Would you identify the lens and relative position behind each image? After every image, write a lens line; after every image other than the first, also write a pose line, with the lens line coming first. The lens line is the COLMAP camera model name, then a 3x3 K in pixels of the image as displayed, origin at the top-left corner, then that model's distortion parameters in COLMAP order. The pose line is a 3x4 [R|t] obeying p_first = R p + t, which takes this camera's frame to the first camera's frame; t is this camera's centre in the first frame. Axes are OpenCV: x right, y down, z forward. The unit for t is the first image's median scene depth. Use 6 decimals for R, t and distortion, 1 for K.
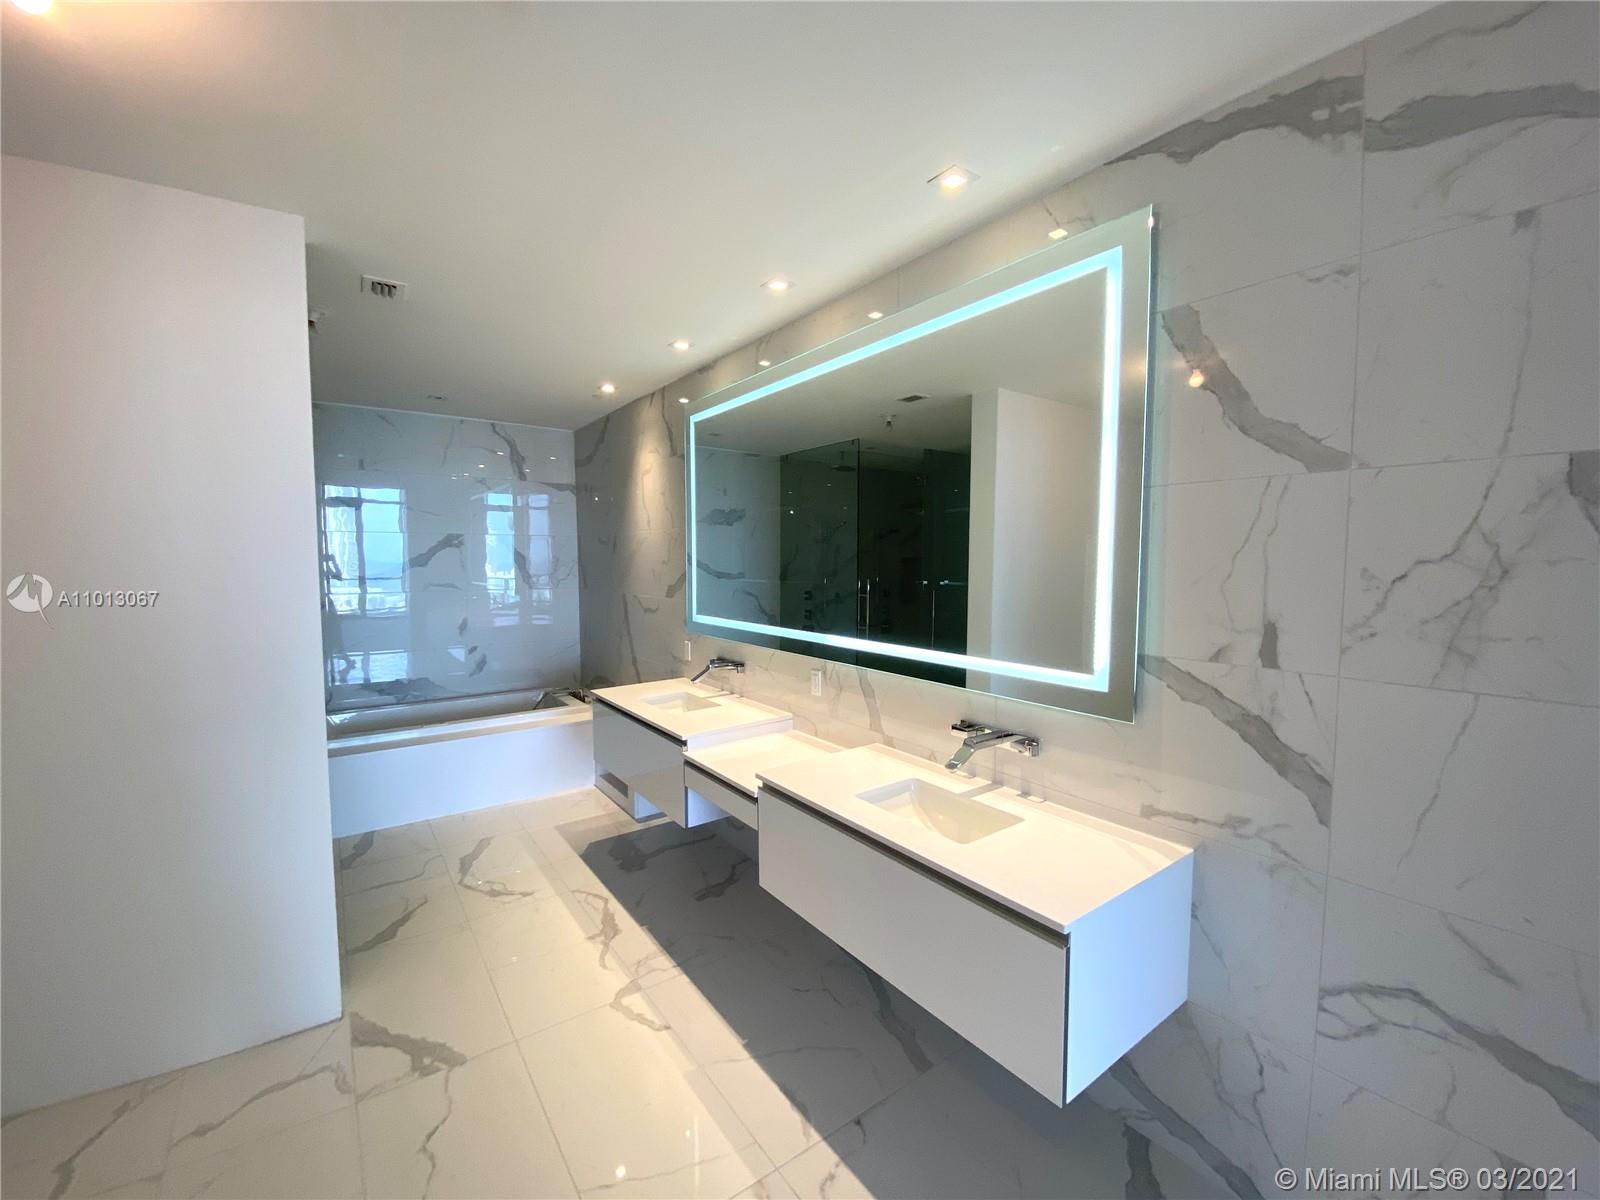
lens RADIAL K [[651.6, 0, 801.0], [0, 651.6, 606.6], [0, 0, 1]] dist [0.000531, -0.014268]
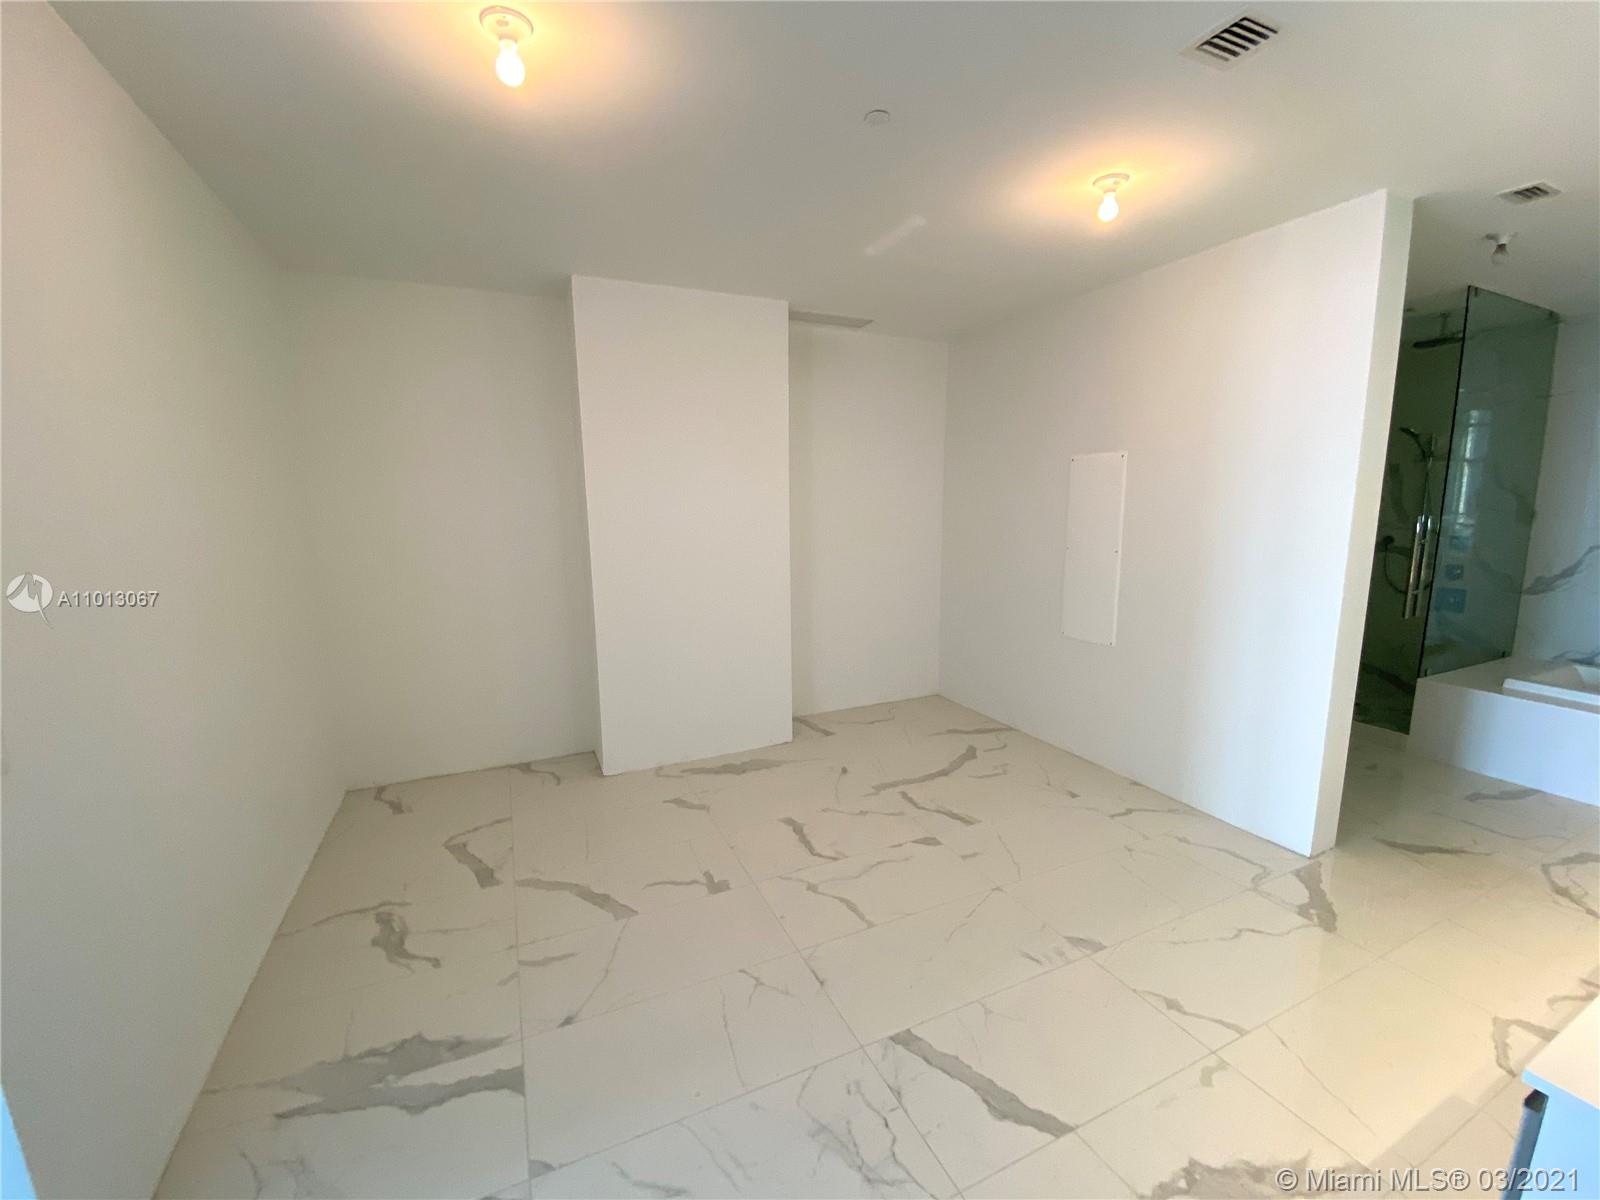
lens RADIAL K [[651.6, 0, 801.0], [0, 651.6, 606.6], [0, 0, 1]] dist [0.000531, -0.014268]
pose [[-0.219825, 0.153138, -0.963445, 0.424937], [-0.060302, 0.983581, 0.170097, 0.005431], [0.973674, 0.095489, -0.206981, 0.171893]]
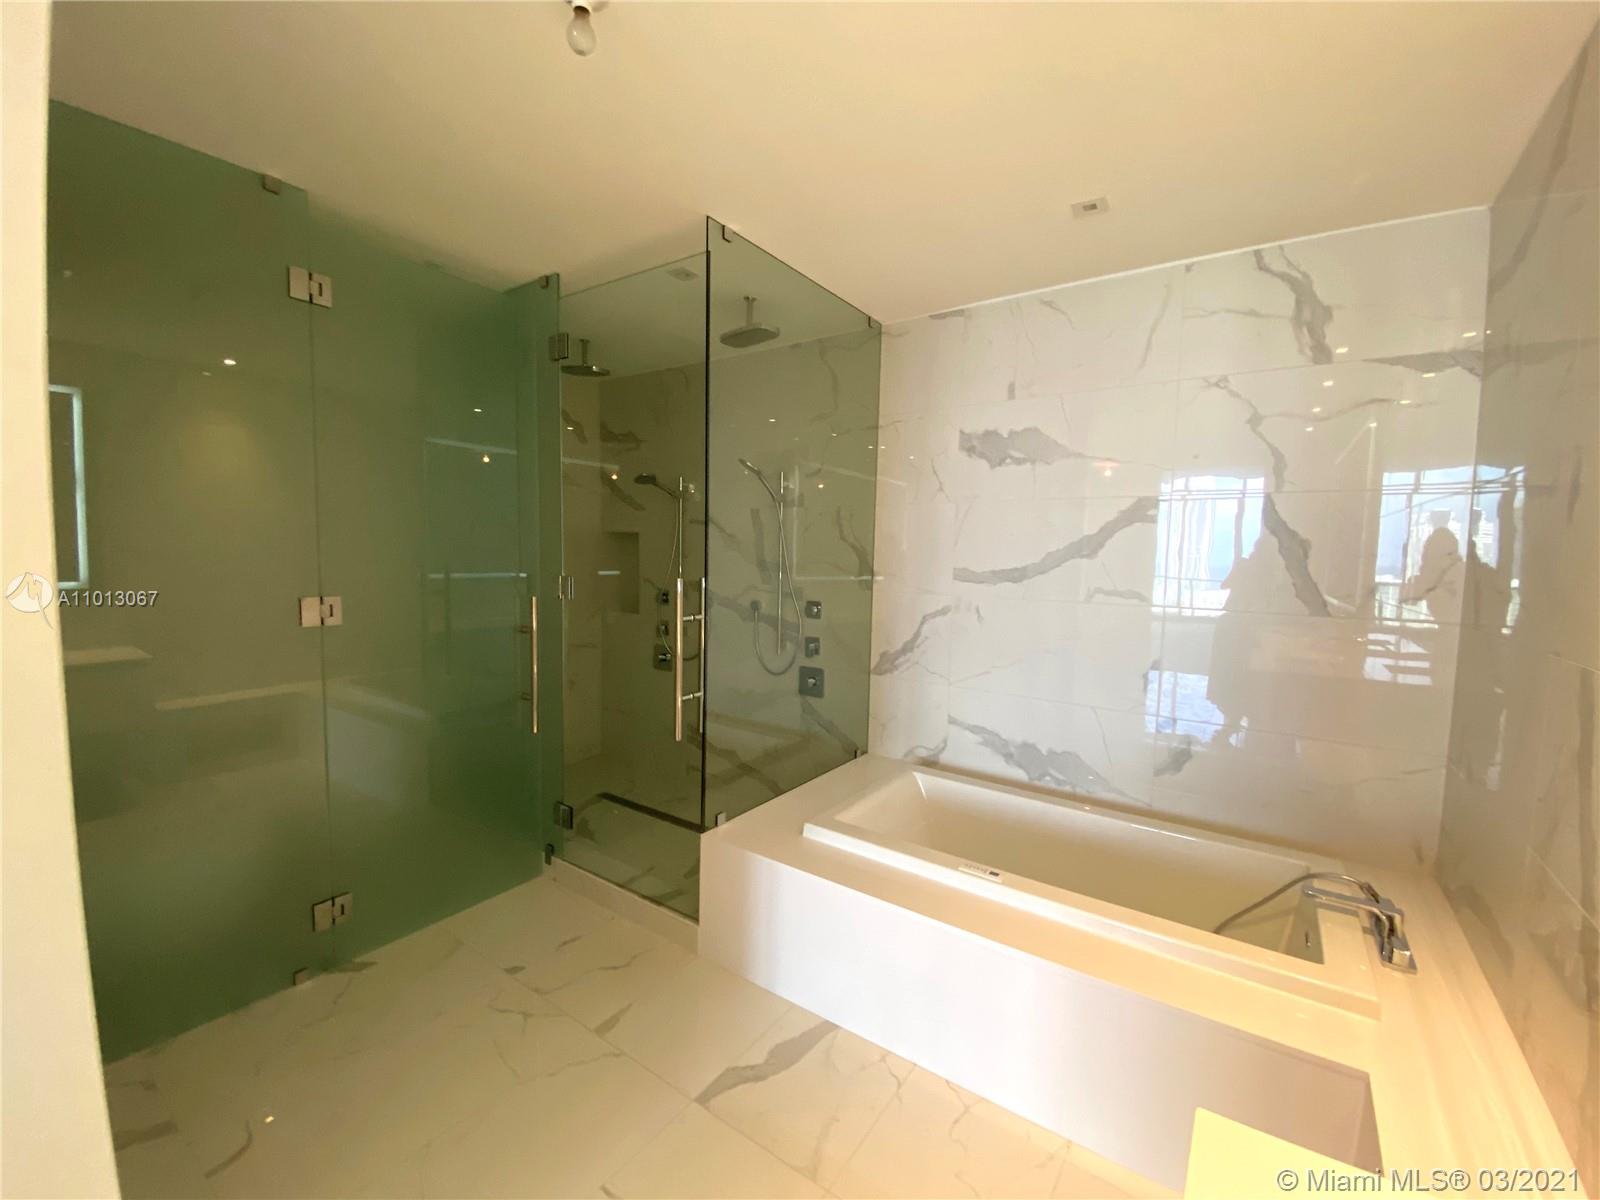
lens RADIAL K [[651.6, 0, 801.0], [0, 651.6, 606.6], [0, 0, 1]] dist [0.000531, -0.014268]
pose [[0.320892, 0.080528, -0.943686, -0.193211], [-0.086586, 0.994701, 0.055438, -0.044253], [0.943149, 0.063921, 0.326164, 0.863893]]
